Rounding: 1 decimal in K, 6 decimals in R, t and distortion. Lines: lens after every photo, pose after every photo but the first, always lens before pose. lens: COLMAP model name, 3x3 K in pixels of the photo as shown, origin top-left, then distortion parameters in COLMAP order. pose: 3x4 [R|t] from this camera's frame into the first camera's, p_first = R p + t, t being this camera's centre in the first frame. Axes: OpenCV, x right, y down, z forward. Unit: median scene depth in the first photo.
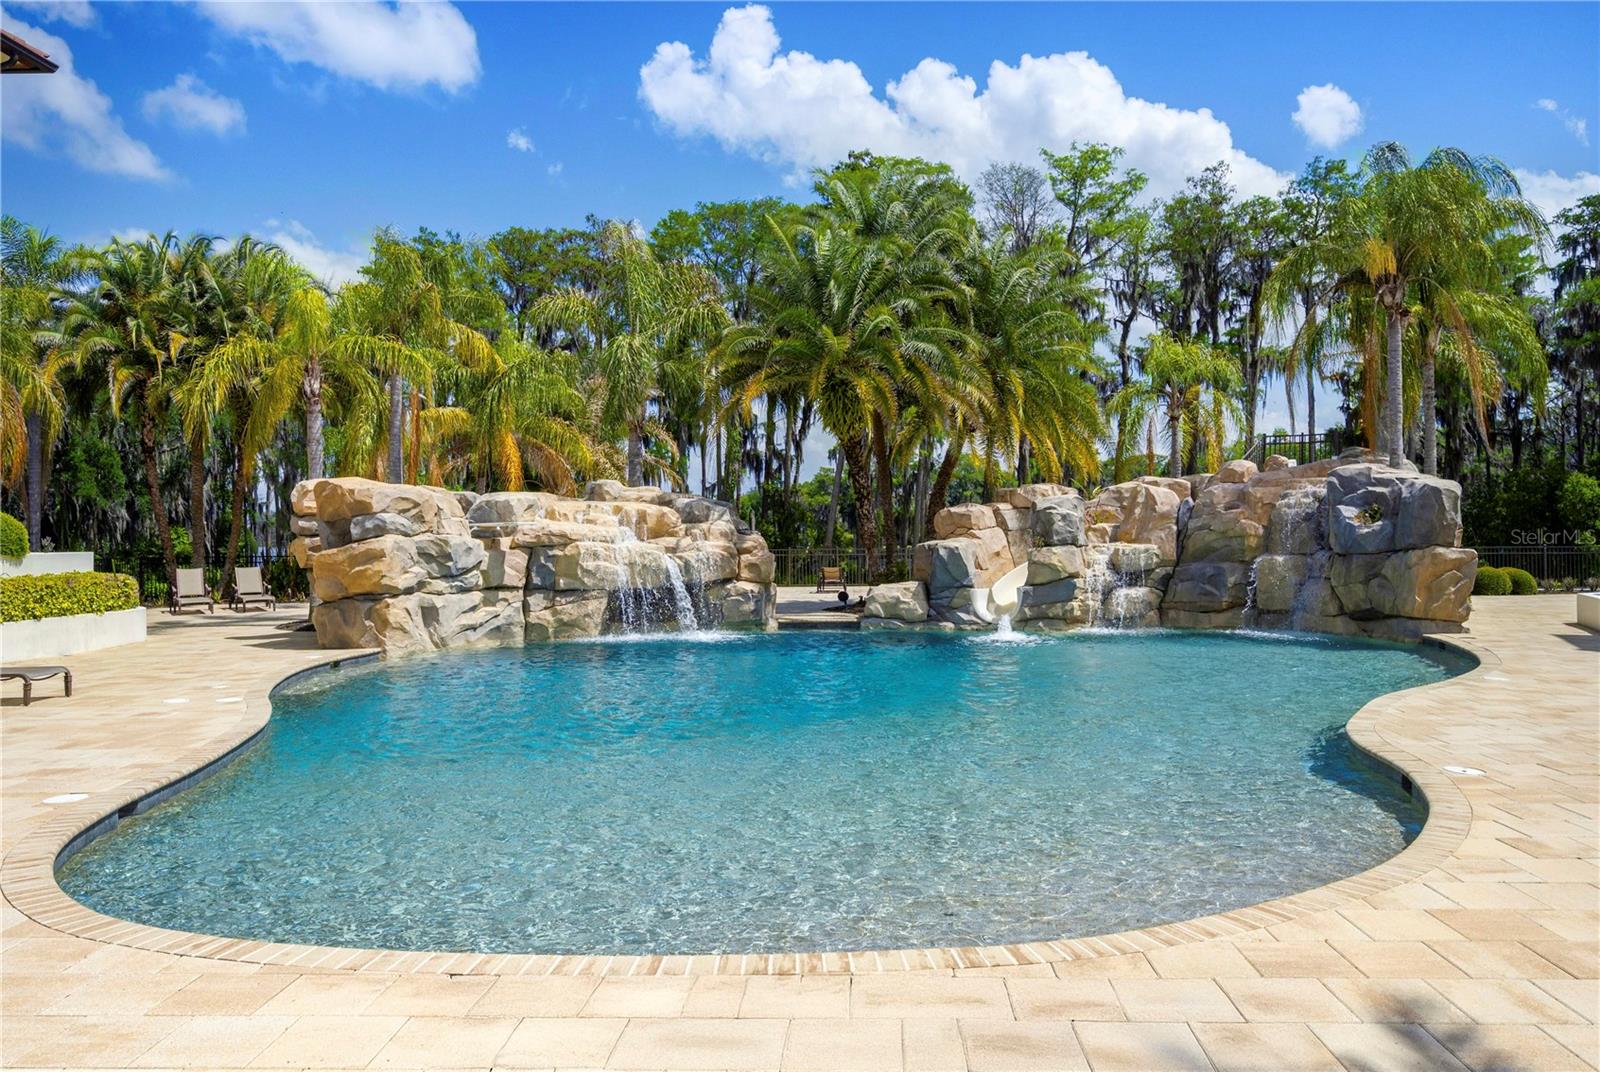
lens RADIAL K [[1132.3, 0, 817.6], [0, 1132.3, 538.0], [0, 0, 1]] dist [-0.004105, -0.002711]
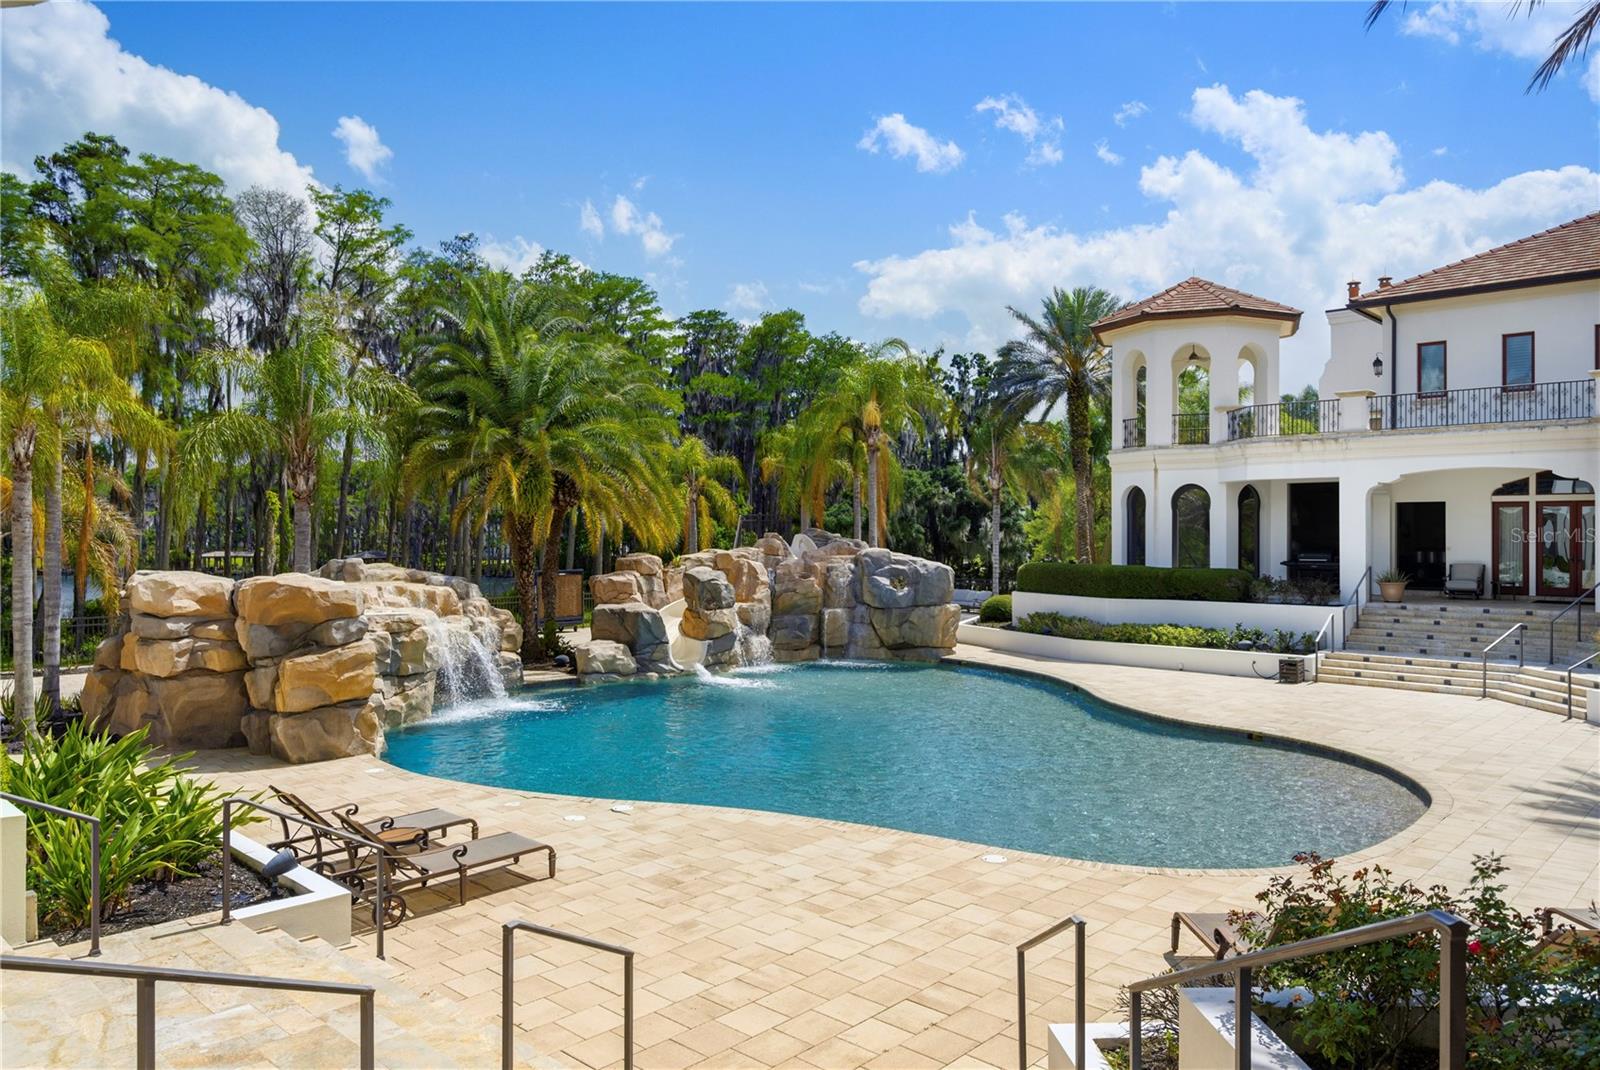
lens RADIAL K [[1098.6, 0, 800.0], [0, 1098.6, 535.0], [0, 0, 1]] dist [-0.005647, -0.002433]
pose [[0.663673, 0.006144, 0.747998, -0.704081], [-0.002289, 0.999978, -0.006182, -0.072461], [-0.748020, 0.002391, 0.663672, 0.070402]]
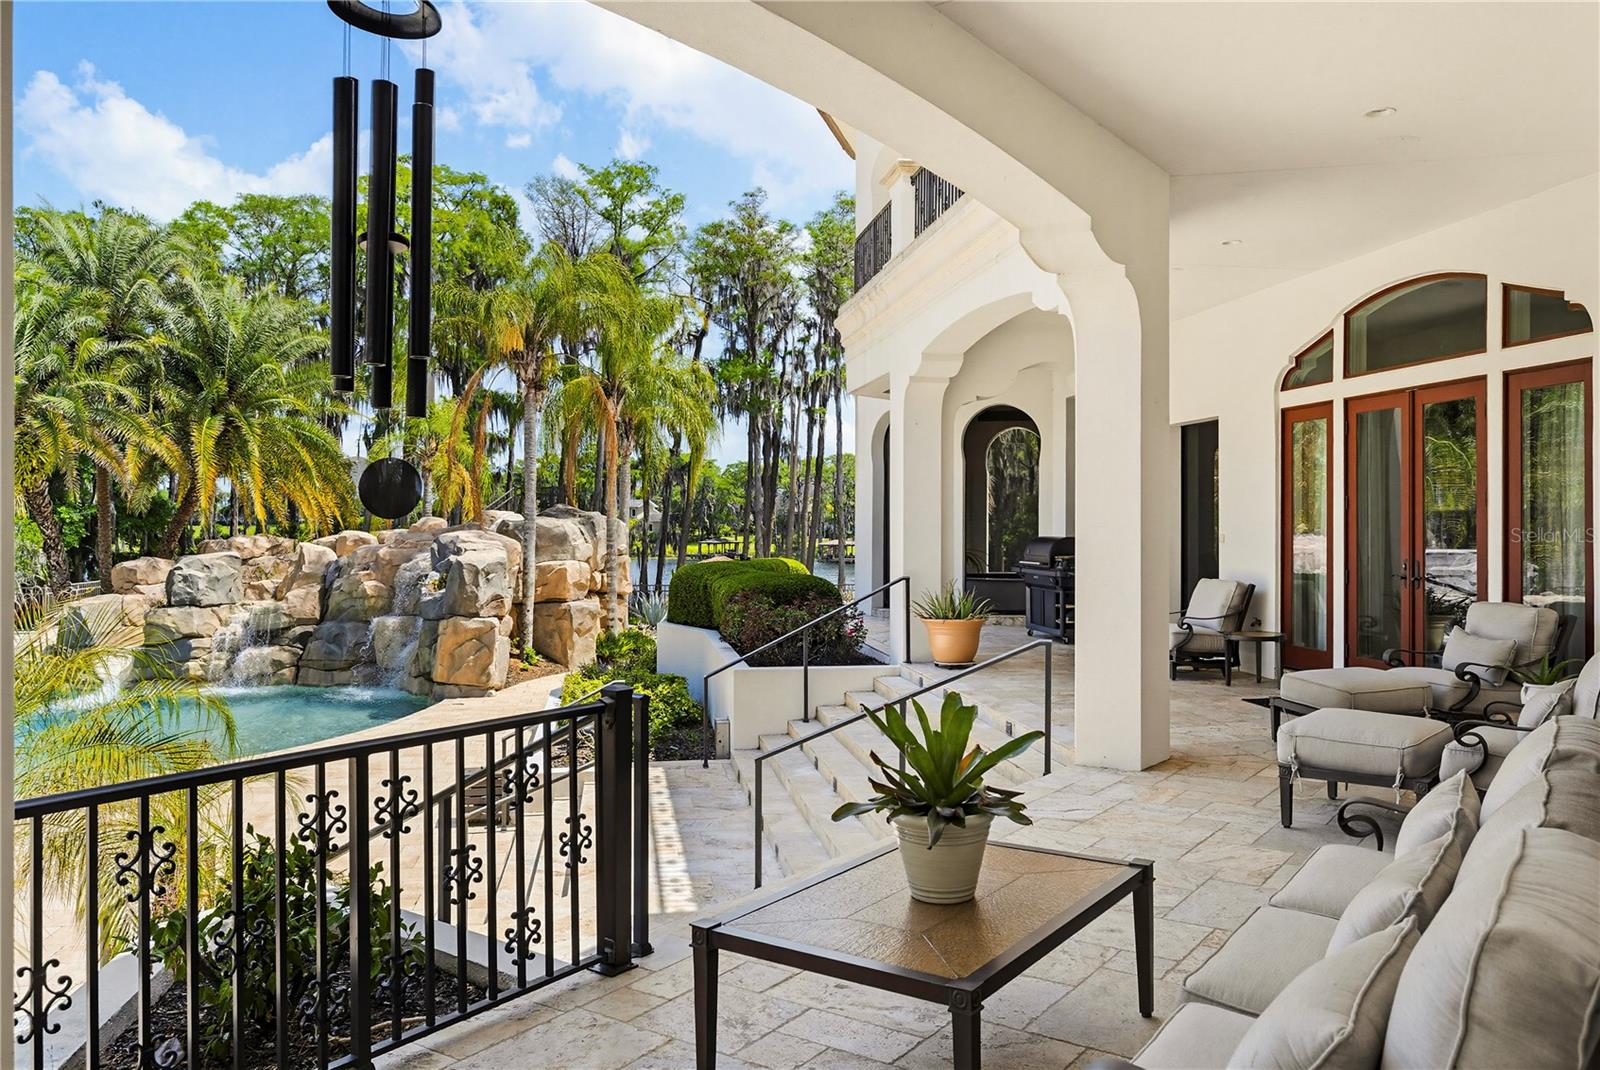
lens RADIAL K [[1179.6, 0, 799.3], [0, 1179.6, 506.7], [0, 0, 1]] dist [-0.009147, -0.004002]
pose [[0.982426, 0.012902, 0.186208, 0.565996], [-0.009658, 0.999785, -0.018322, -0.069127], [-0.186404, 0.016202, 0.982340, -0.142066]]
